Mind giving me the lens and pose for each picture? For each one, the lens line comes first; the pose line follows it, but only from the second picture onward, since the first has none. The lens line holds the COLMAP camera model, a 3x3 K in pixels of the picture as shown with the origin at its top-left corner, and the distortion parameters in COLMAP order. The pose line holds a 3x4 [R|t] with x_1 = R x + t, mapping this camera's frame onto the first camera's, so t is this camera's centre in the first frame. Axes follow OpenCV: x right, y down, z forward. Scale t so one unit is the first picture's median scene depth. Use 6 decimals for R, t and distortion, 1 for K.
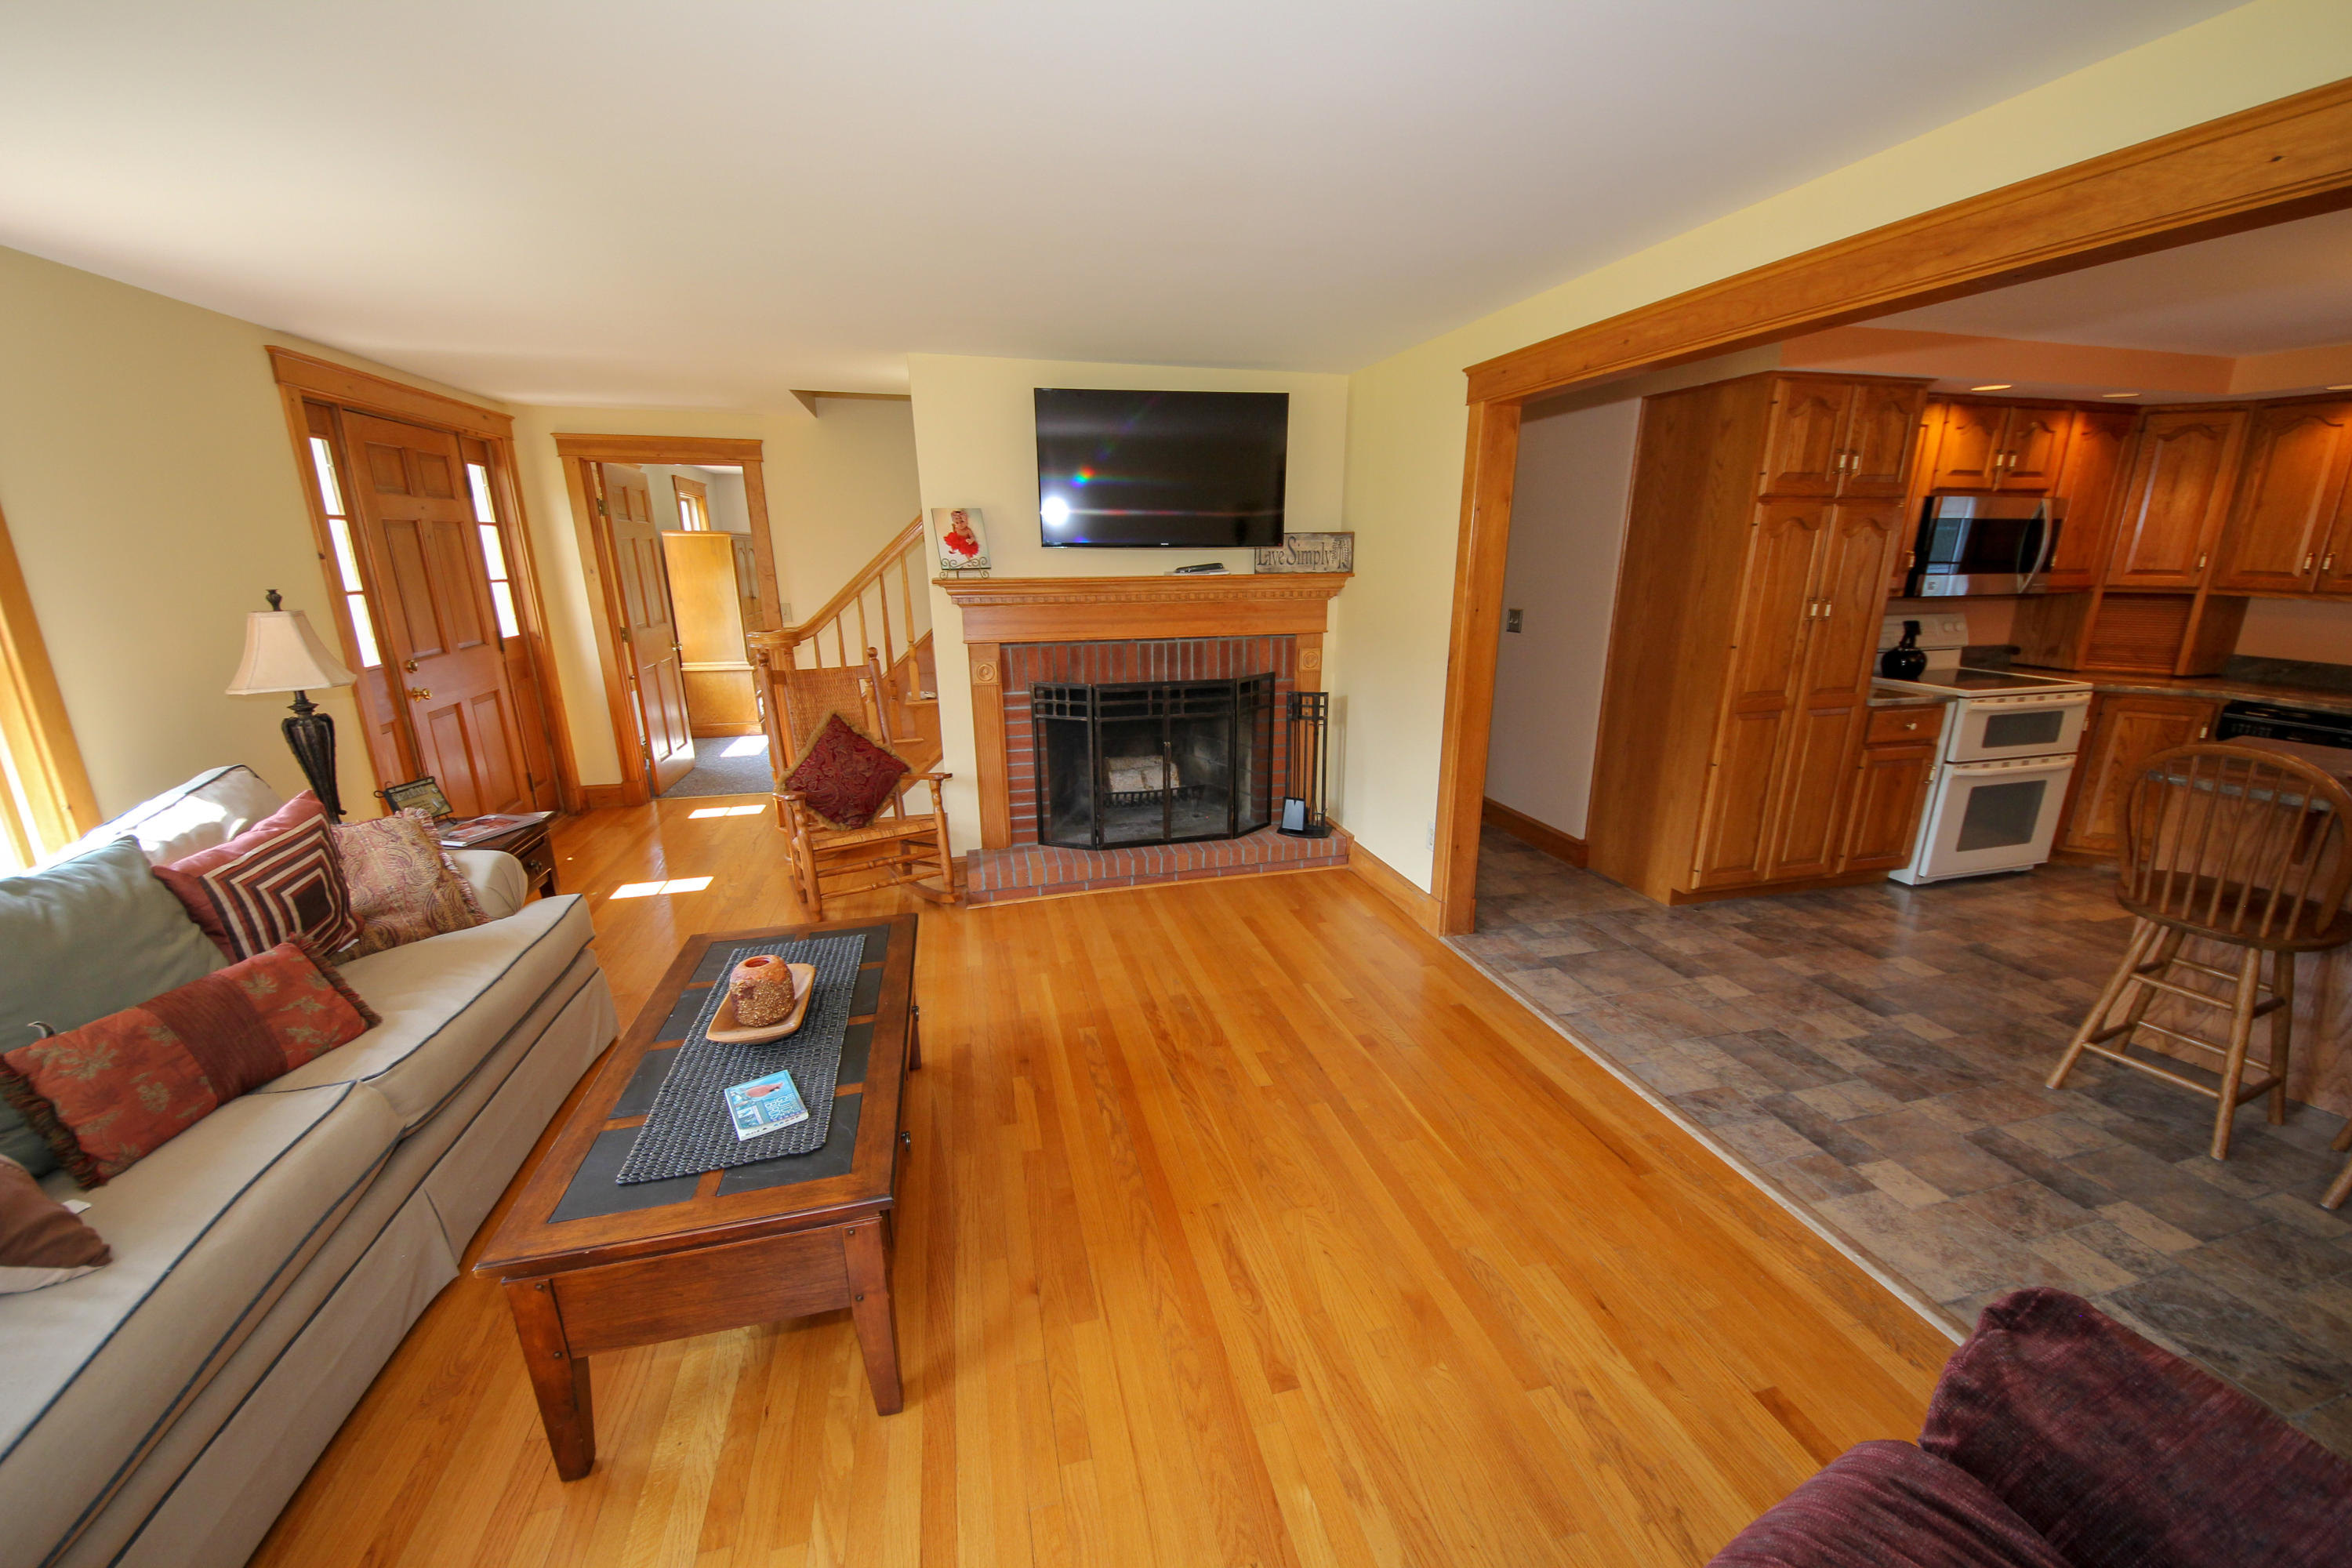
lens RADIAL K [[867.4, 0, 1176.3], [0, 867.4, 796.1], [0, 0, 1]] dist [0.001774, -0.007905]
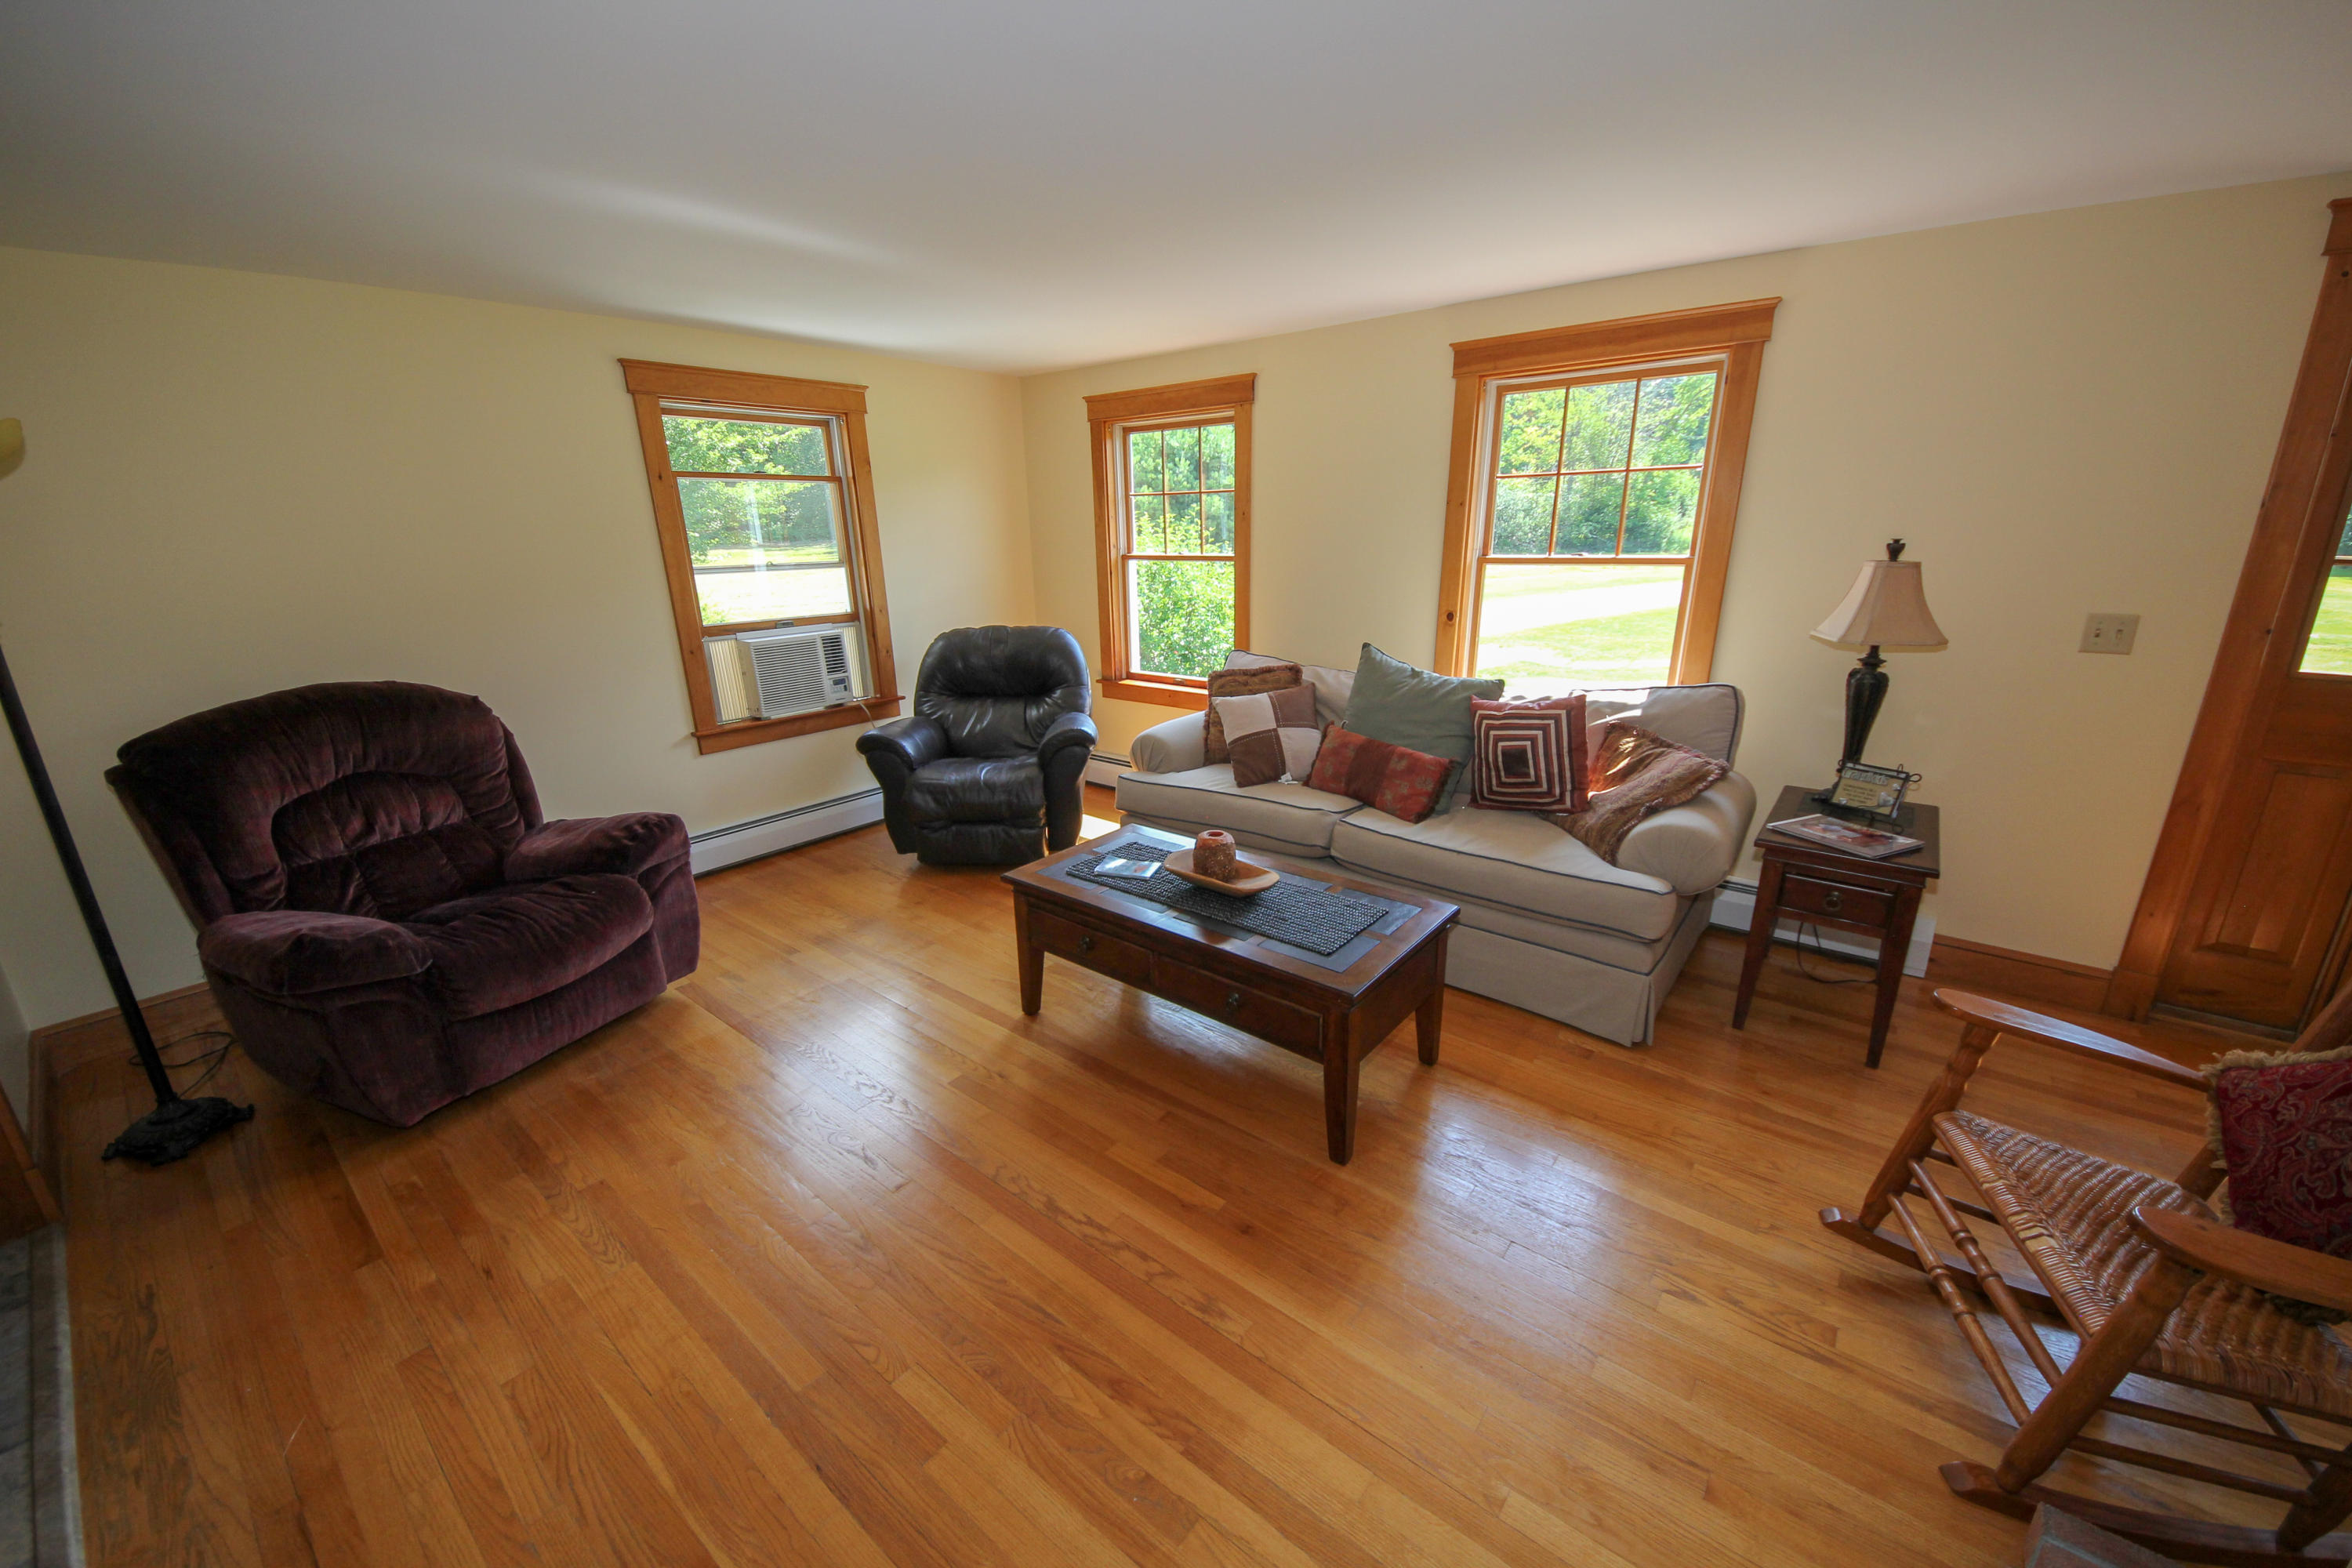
lens RADIAL K [[867.0, 0, 1163.1], [0, 867.0, 792.1], [0, 0, 1]] dist [-0.000387, -0.012407]
pose [[-0.816786, 0.191575, -0.544205, 0.132901], [-0.130635, 0.857351, 0.497879, -0.243740], [0.561956, 0.477752, -0.675246, 0.873054]]
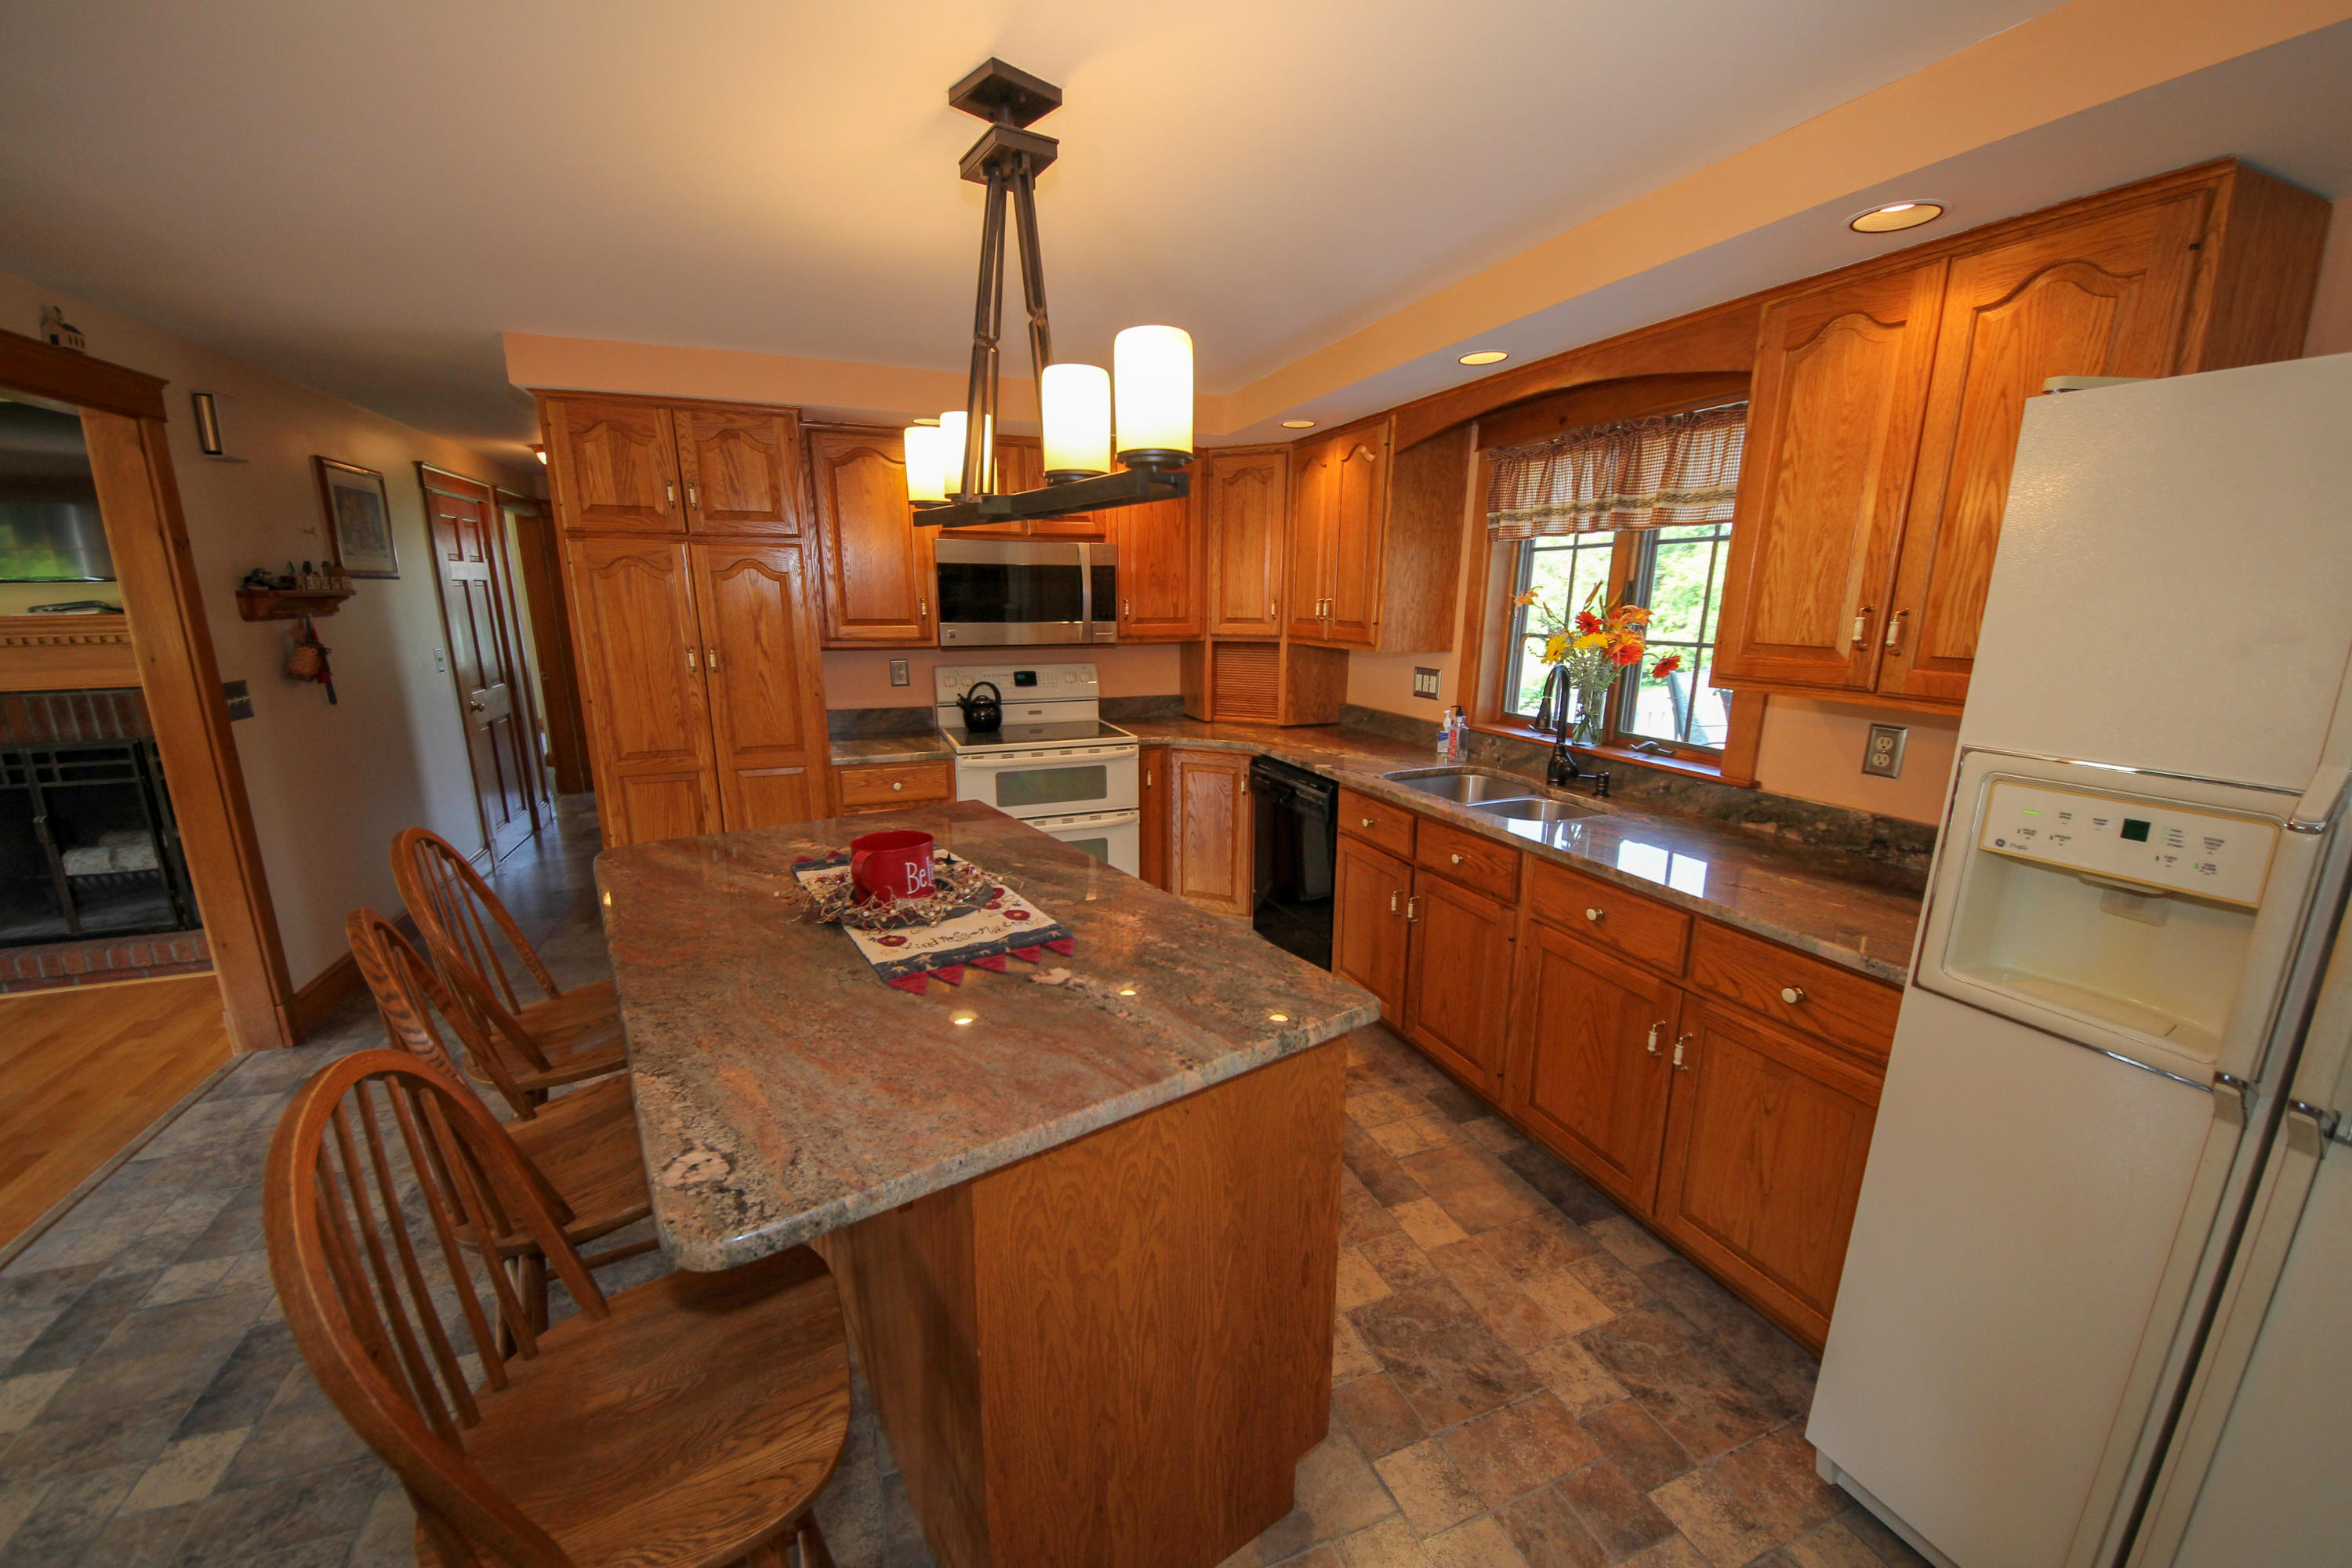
lens RADIAL K [[871.4, 0, 1176.6], [0, 871.4, 798.8], [0, 0, 1]] dist [0.045193, -0.026483]
pose [[0.990119, -0.017218, 0.139169, 0.956044], [0.022331, 0.999128, -0.035265, -0.026062], [-0.138441, 0.038025, 0.989640, 0.035236]]
